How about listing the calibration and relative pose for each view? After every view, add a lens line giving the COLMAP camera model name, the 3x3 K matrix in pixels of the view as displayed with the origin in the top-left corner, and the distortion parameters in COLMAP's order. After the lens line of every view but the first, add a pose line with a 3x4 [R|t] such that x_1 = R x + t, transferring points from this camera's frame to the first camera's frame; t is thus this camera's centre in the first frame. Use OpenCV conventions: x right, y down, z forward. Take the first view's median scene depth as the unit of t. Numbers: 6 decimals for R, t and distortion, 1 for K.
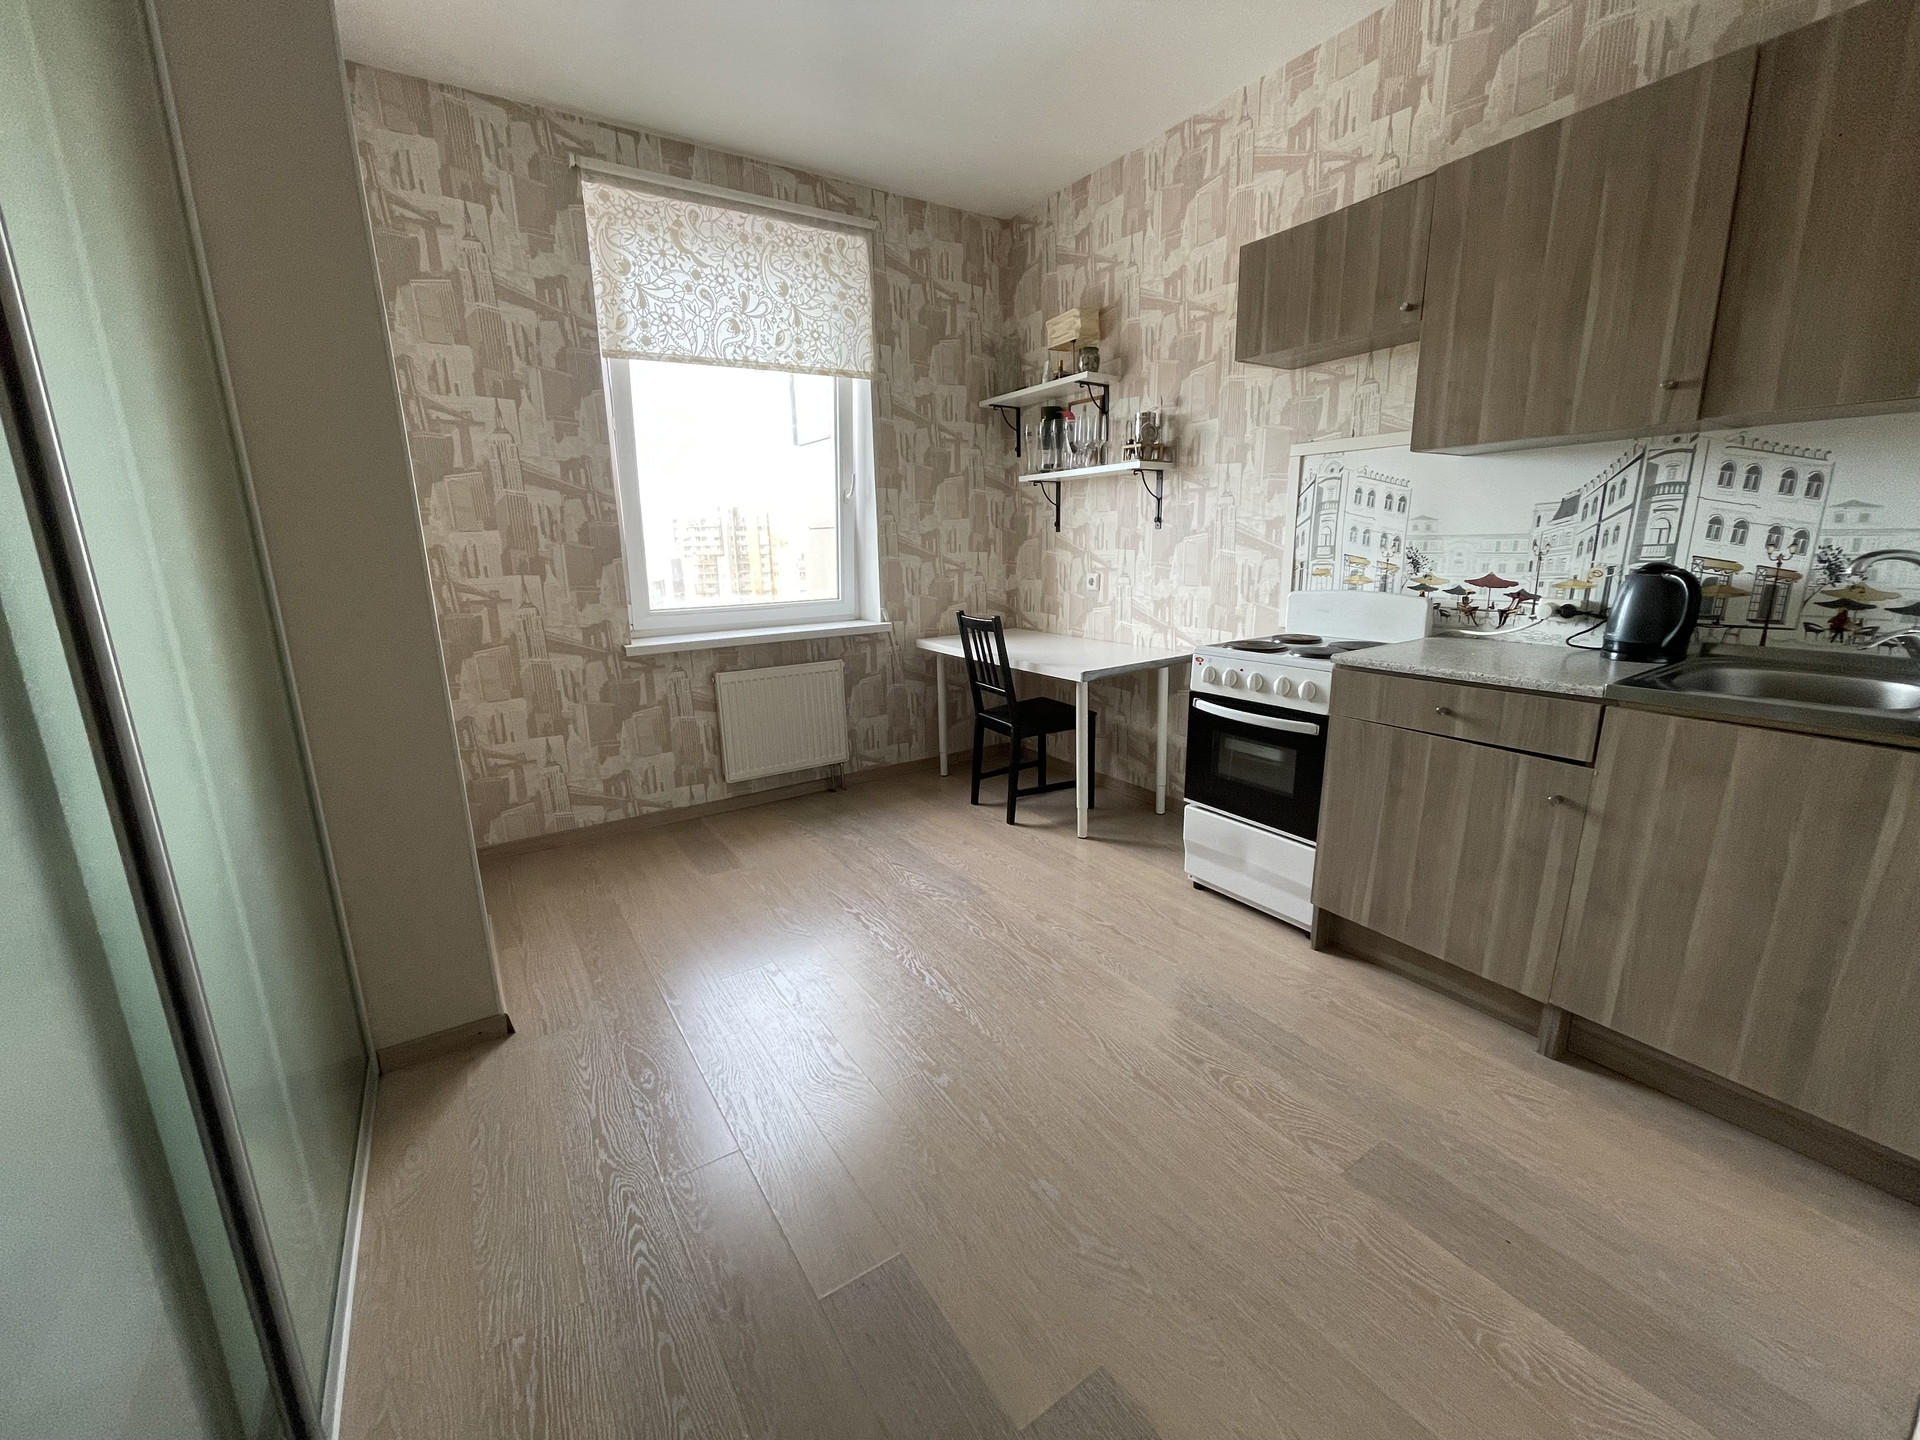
lens RADIAL K [[773.8, 0, 947.0], [0, 773.8, 712.2], [0, 0, 1]] dist [-0.006473, 0.002271]
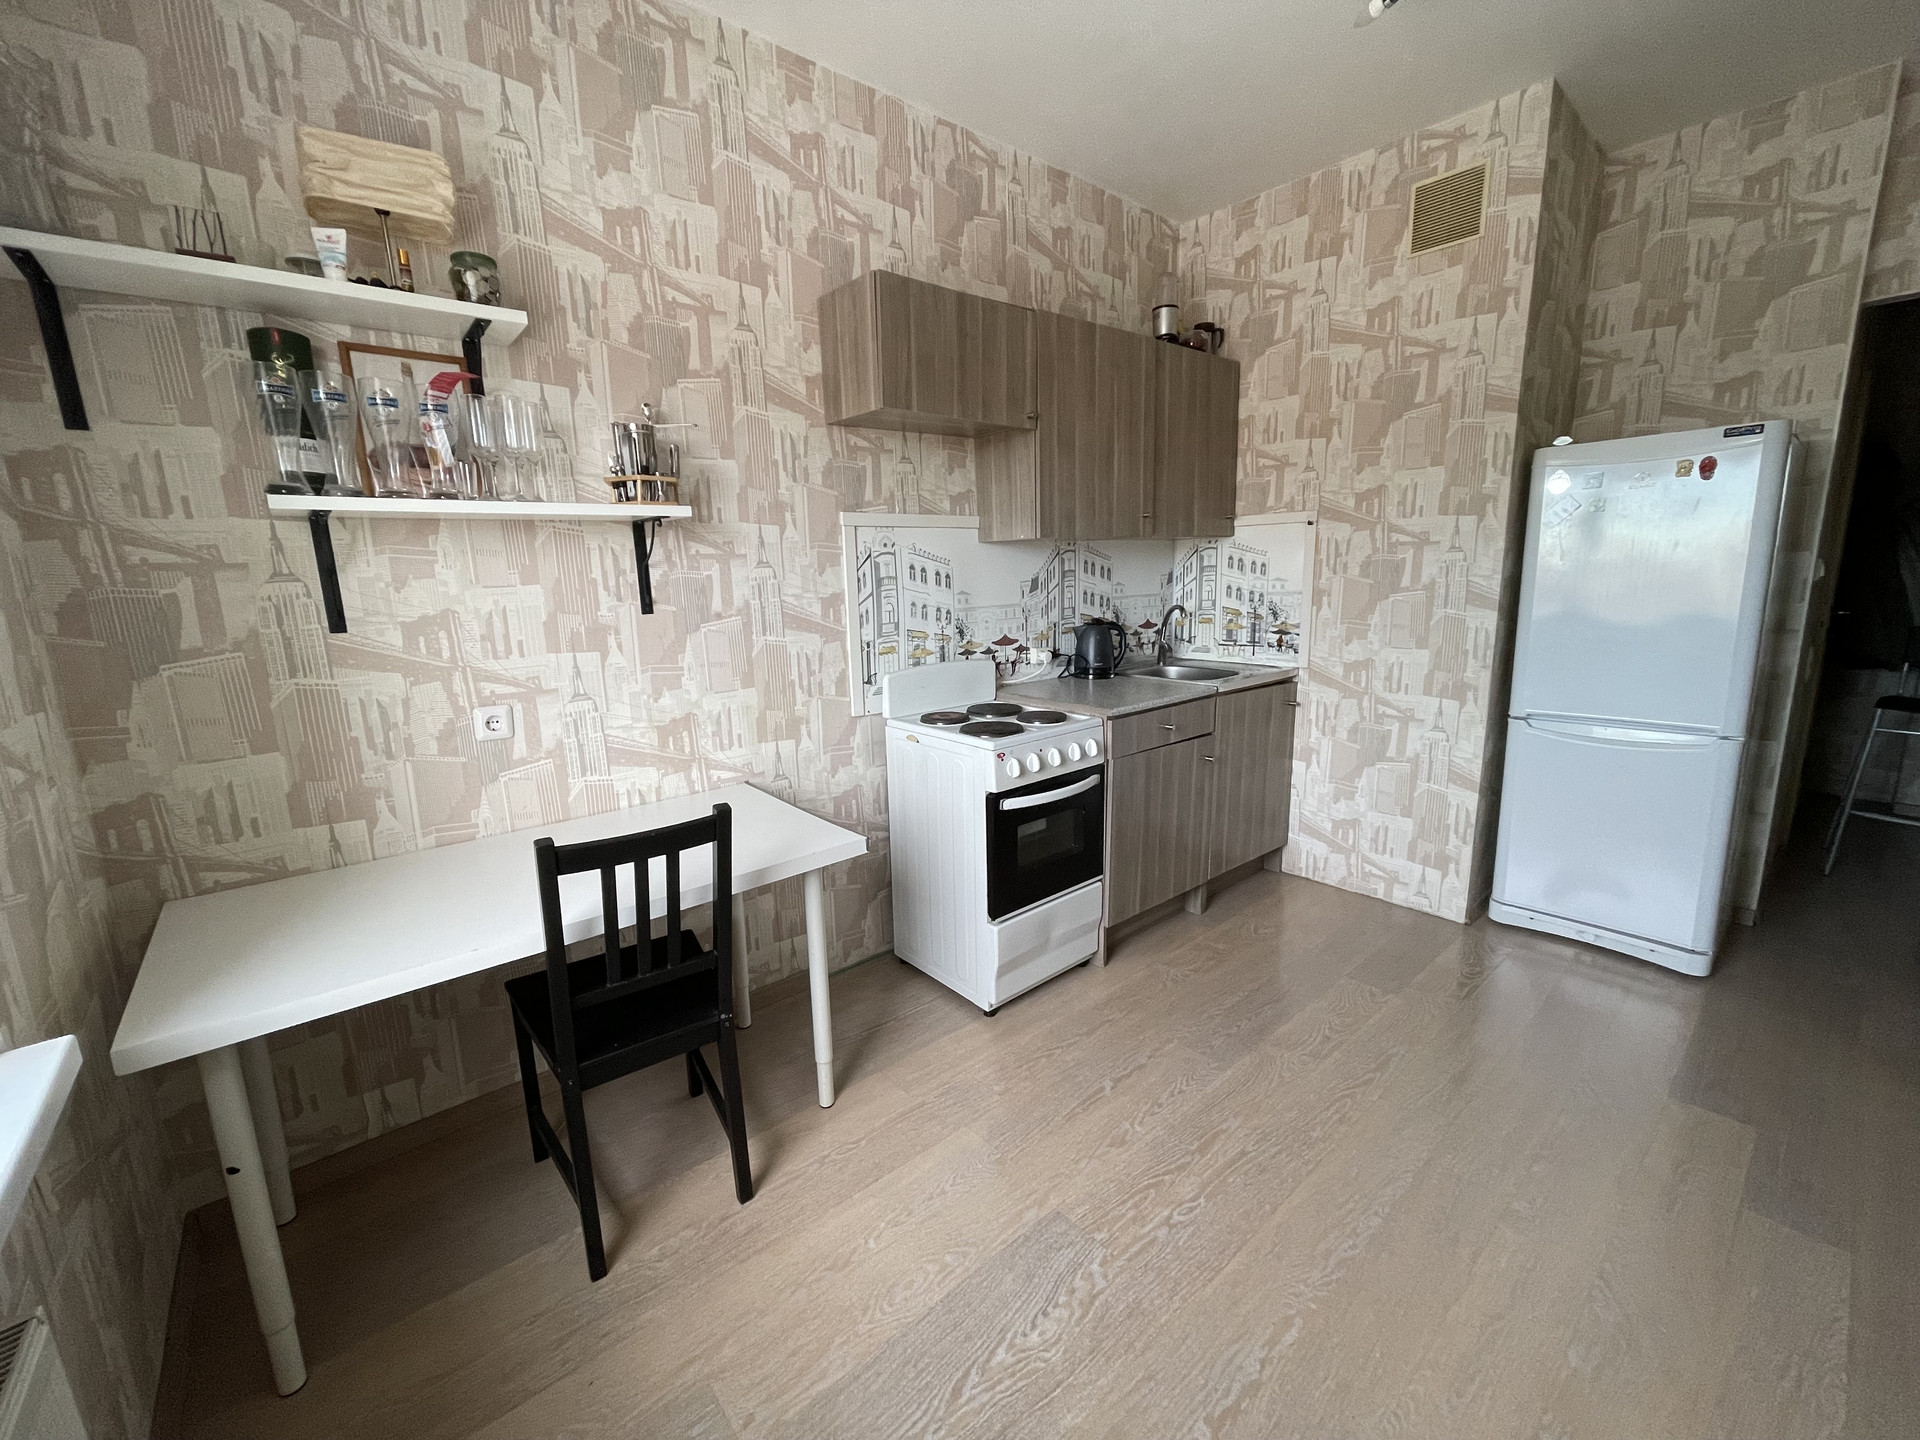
lens RADIAL K [[773.8, 0, 951.2], [0, 773.8, 715.4], [0, 0, 1]] dist [-0.006473, 0.002271]
pose [[-0.129047, -0.158717, 0.978854, -0.489630], [0.249065, 0.950278, 0.186919, -0.276783], [-0.959851, 0.267919, -0.083100, 1.078863]]
